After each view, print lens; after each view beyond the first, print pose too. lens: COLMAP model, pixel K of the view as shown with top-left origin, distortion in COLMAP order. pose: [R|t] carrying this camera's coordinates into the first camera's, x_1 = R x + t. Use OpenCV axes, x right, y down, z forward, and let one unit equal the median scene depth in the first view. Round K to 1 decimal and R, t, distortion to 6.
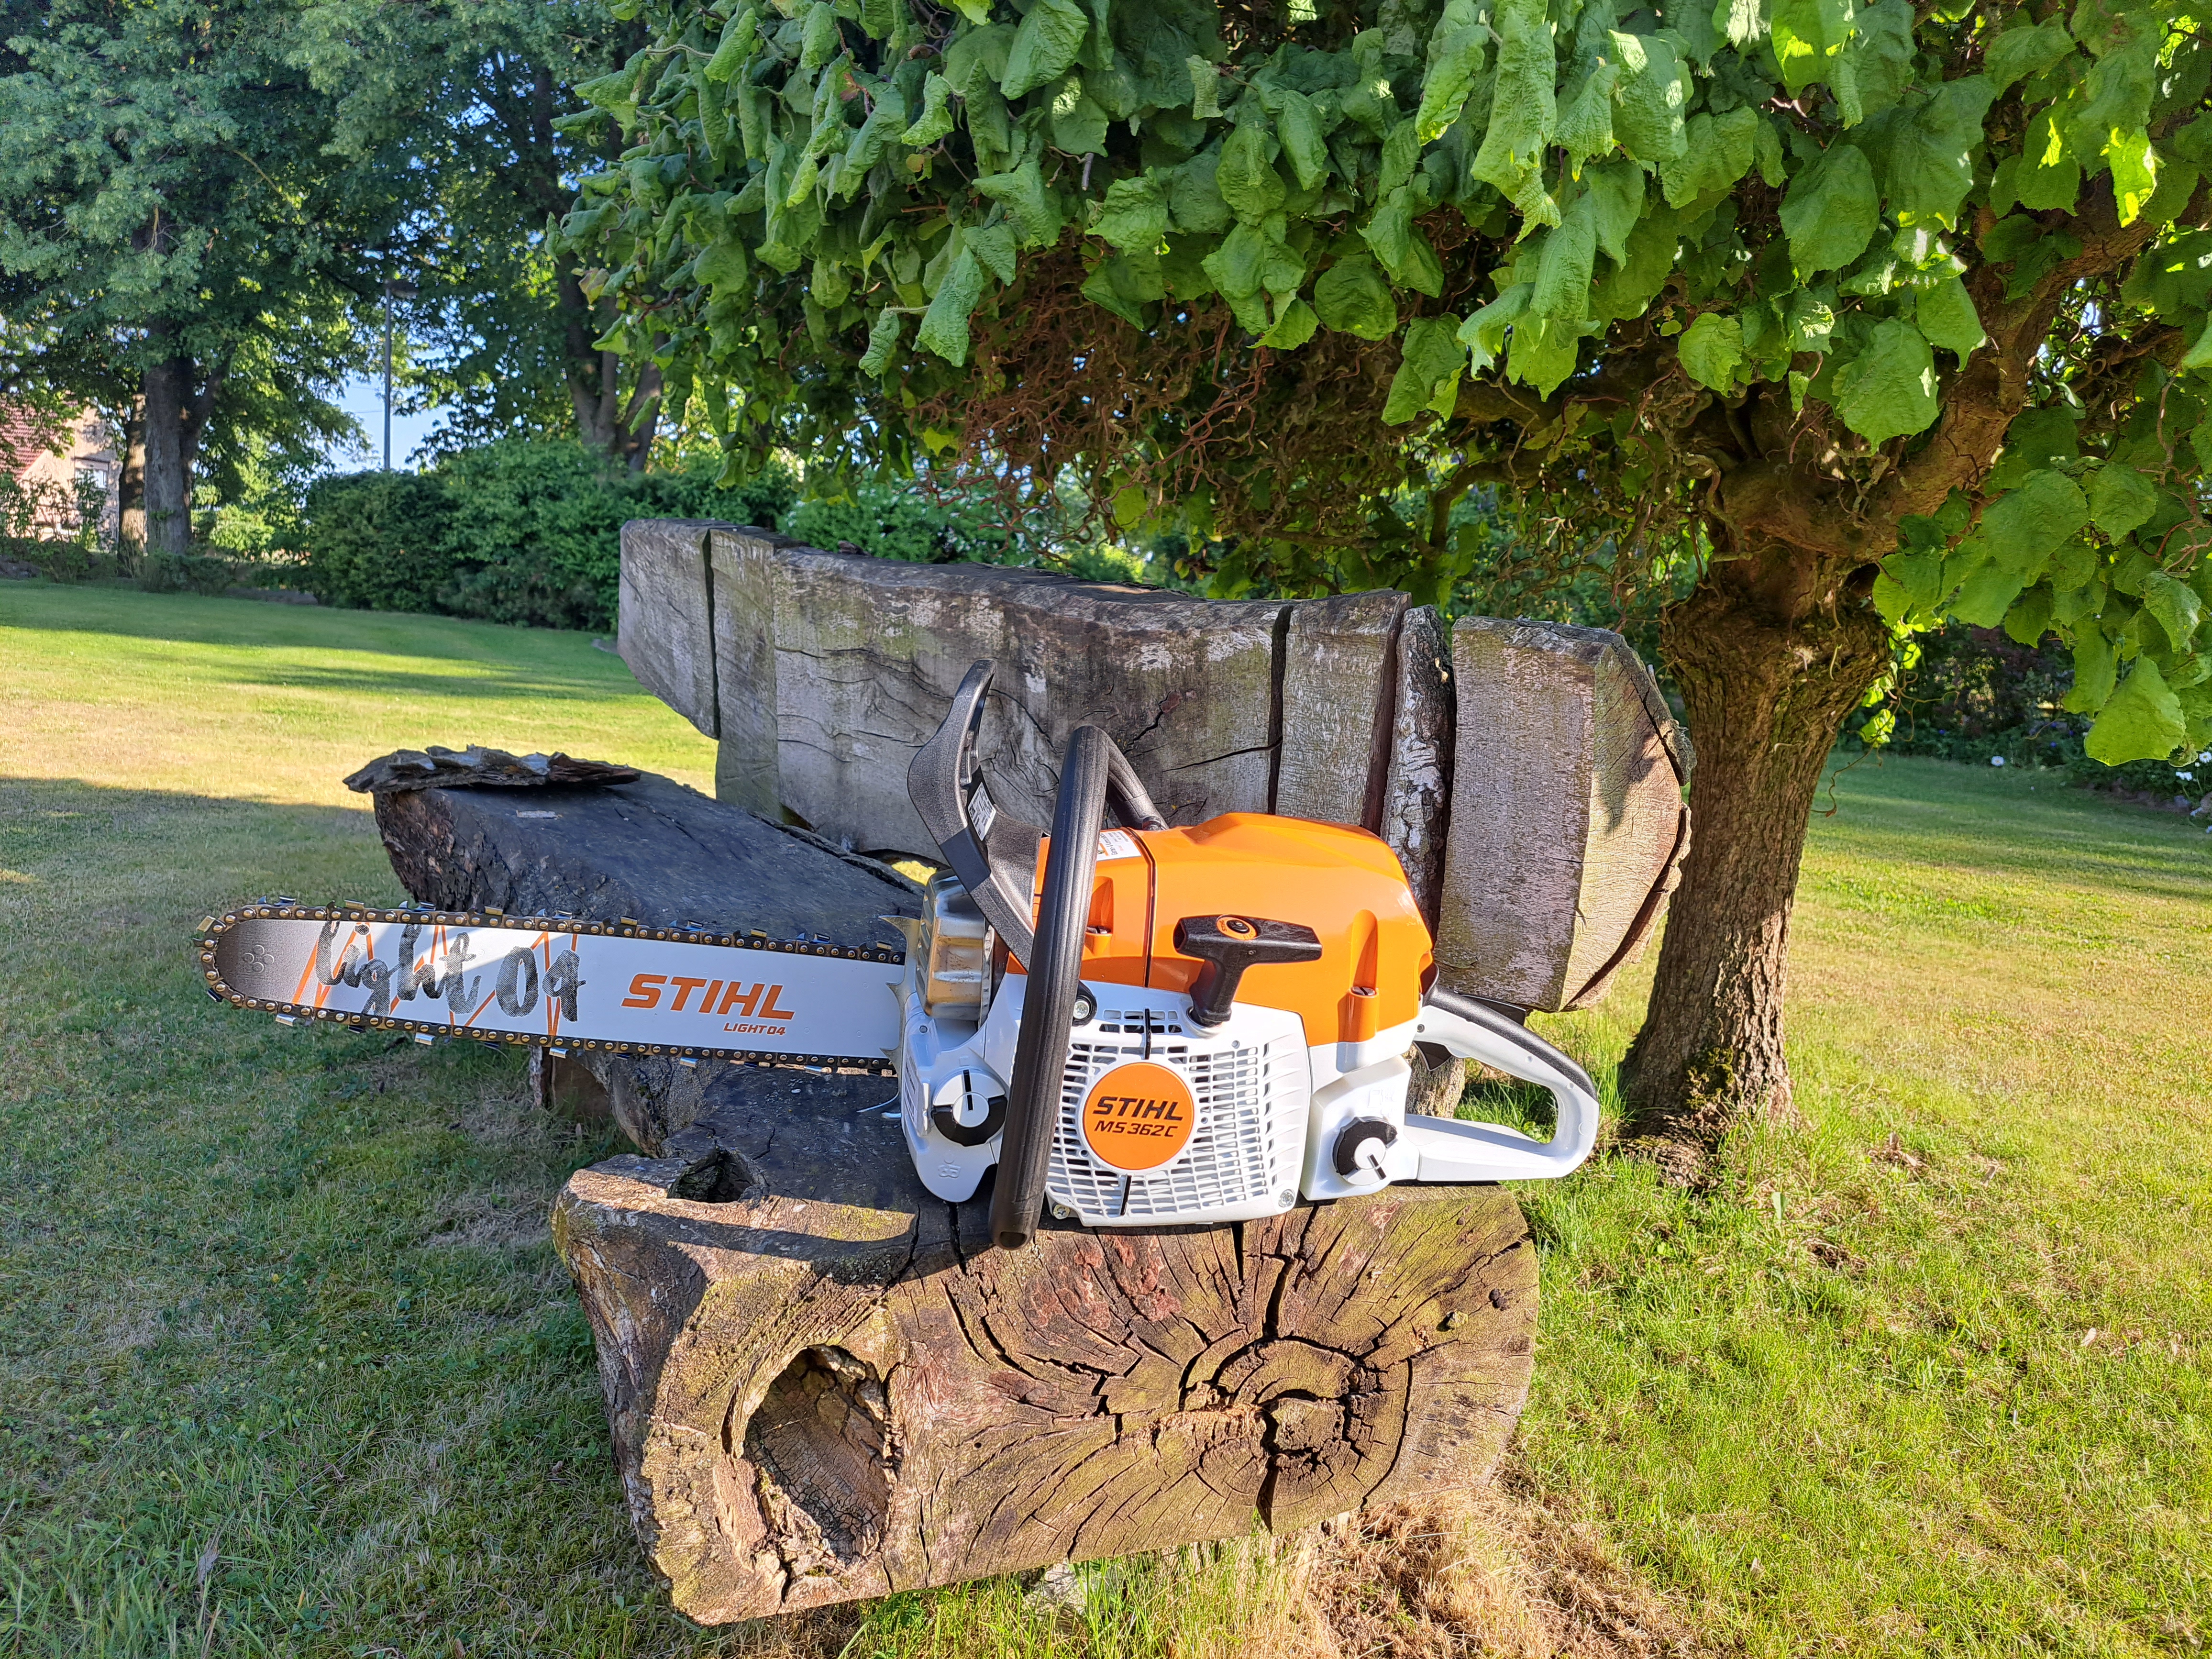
lens RADIAL K [[1546.6, 0, 1106.5], [0, 1546.6, 828.3], [0, 0, 1]] dist [-0.006763, -0.003241]
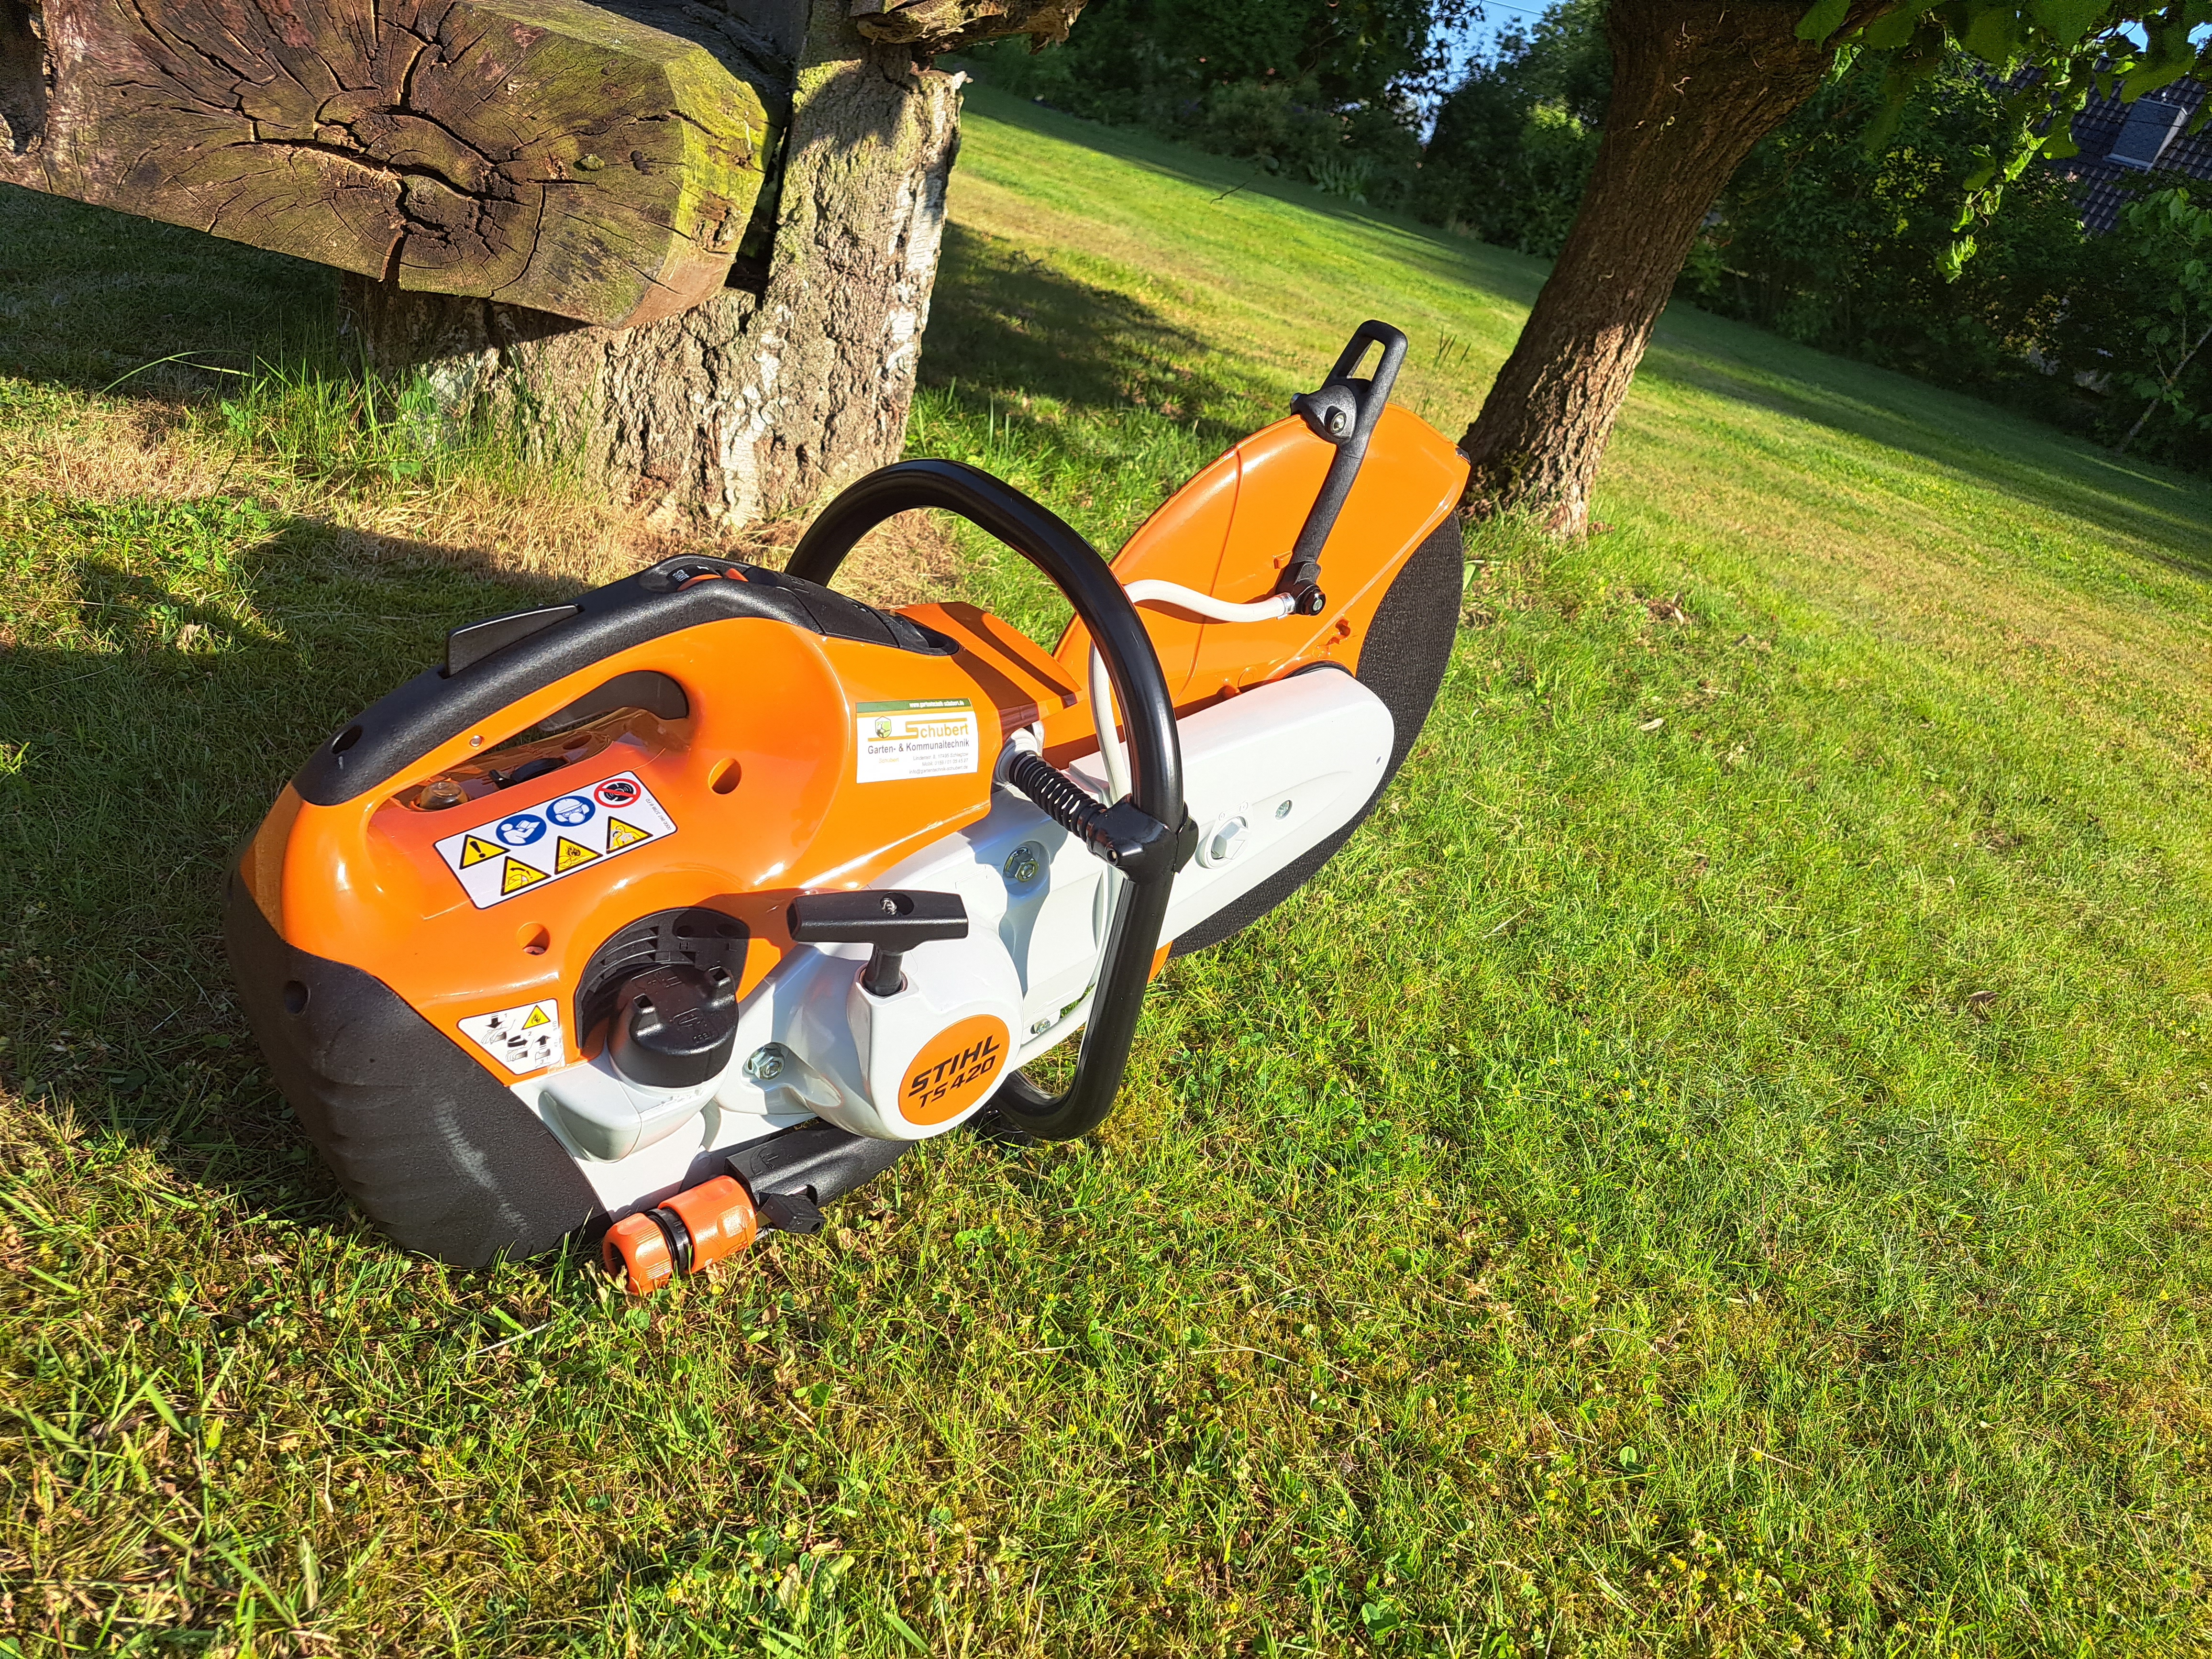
lens RADIAL K [[1546.6, 0, 1106.2], [0, 1546.6, 829.5], [0, 0, 1]] dist [-0.006763, -0.003241]
pose [[0.950109, 0.285490, -0.125649, 0.879218], [-0.237630, 0.923441, 0.301311, 0.337158], [0.202051, -0.256421, 0.945211, -0.153818]]
